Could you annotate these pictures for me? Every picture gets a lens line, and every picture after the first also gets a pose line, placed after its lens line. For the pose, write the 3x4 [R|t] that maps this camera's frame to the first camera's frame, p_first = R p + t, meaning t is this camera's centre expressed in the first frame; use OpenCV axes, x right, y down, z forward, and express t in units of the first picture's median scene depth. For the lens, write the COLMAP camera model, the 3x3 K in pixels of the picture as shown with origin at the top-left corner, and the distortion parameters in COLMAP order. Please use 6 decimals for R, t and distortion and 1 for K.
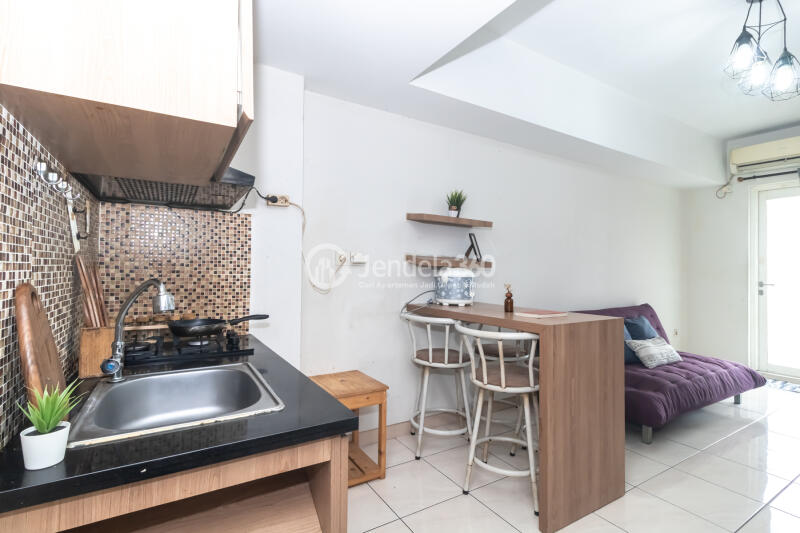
lens RADIAL K [[374.6, 0, 373.8], [0, 374.6, 259.8], [0, 0, 1]] dist [0.000255, -0.000001]
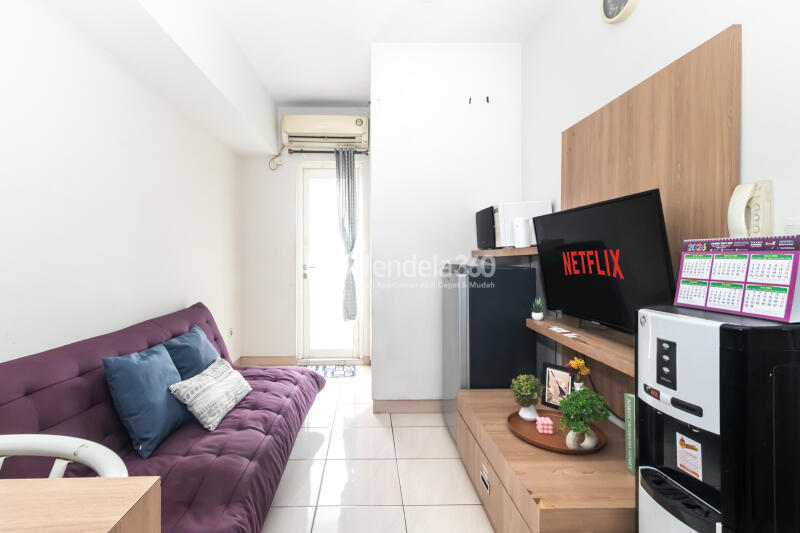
lens RADIAL K [[374.6, 0, 373.8], [0, 374.6, 259.8], [0, 0, 1]] dist [0.000255, -0.000001]
pose [[0.465005, -0.023693, 0.884991, 0.333342], [-0.014741, 0.999296, 0.034499, 0.013988], [-0.885185, -0.029088, 0.464329, 0.492112]]
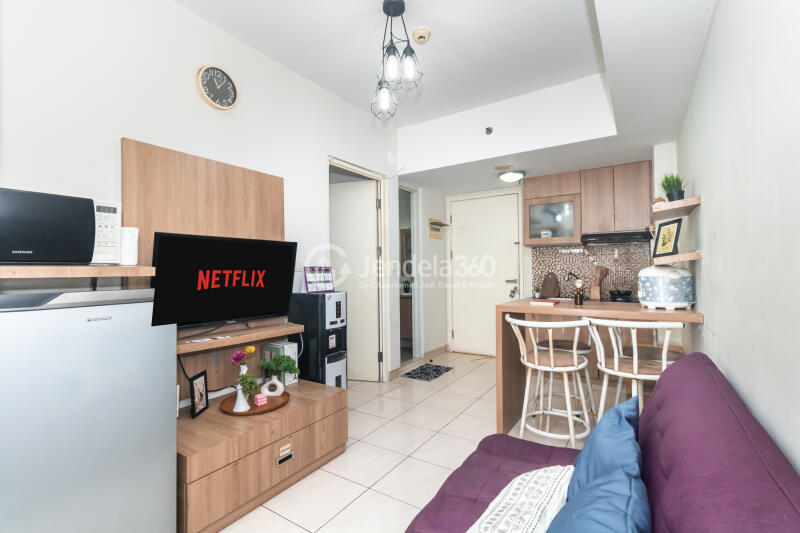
lens RADIAL K [[374.6, 0, 373.8], [0, 374.6, 259.8], [0, 0, 1]] dist [0.000255, -0.000001]
pose [[-0.896275, -0.029986, -0.442484, 1.003534], [0.001959, 0.997434, -0.071562, 0.047197], [0.443494, -0.065006, -0.893917, 1.233477]]
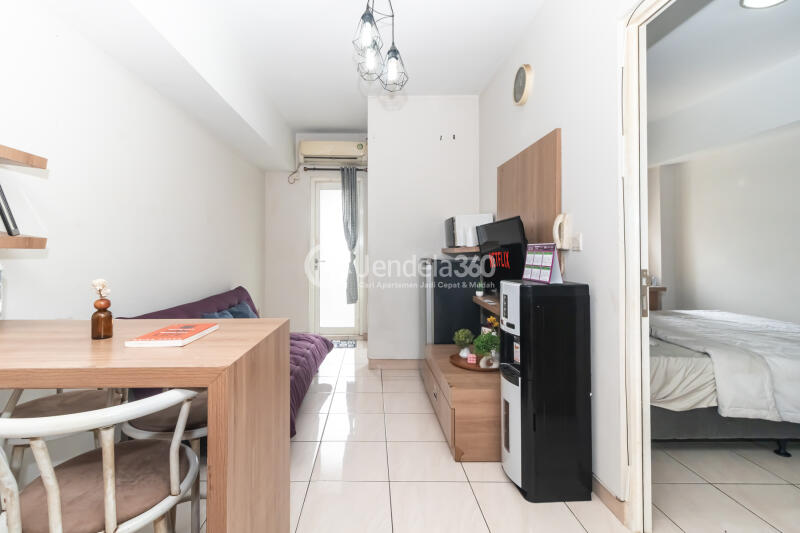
lens RADIAL K [[387.8, 0, 370.2], [0, 387.8, 244.2], [0, 0, 1]] dist [-0.001898, -0.000294]
pose [[0.485938, 0.004249, 0.873983, 0.061553], [-0.017294, 0.999839, 0.004755, 0.004968], [-0.873822, -0.017425, 0.485933, 0.316270]]
